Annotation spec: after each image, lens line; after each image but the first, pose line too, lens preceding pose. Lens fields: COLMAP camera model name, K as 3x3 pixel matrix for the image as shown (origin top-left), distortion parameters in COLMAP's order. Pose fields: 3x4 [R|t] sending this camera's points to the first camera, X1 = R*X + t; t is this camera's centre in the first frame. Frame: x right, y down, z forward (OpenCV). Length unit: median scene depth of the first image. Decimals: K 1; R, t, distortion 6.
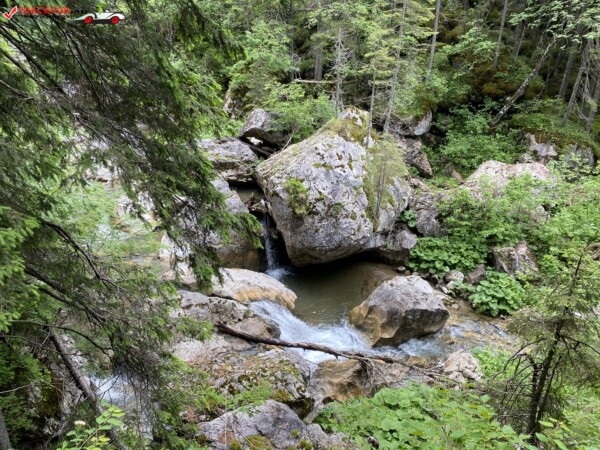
lens RADIAL K [[457.7, 0, 295.5], [0, 457.7, 216.1], [0, 0, 1]] dist [0.023134, -0.018451]
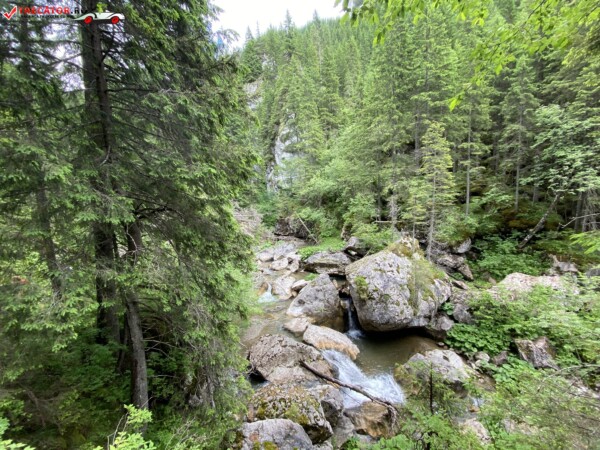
lens RADIAL K [[242.1, 0, 299.4], [0, 242.1, 219.6], [0, 0, 1]] dist [0.012940, -0.016798]
pose [[0.915619, -0.018349, -0.401628, 0.140291], [-0.093842, 0.961611, -0.257871, -0.027635], [0.390942, 0.273801, 0.878747, 0.025012]]
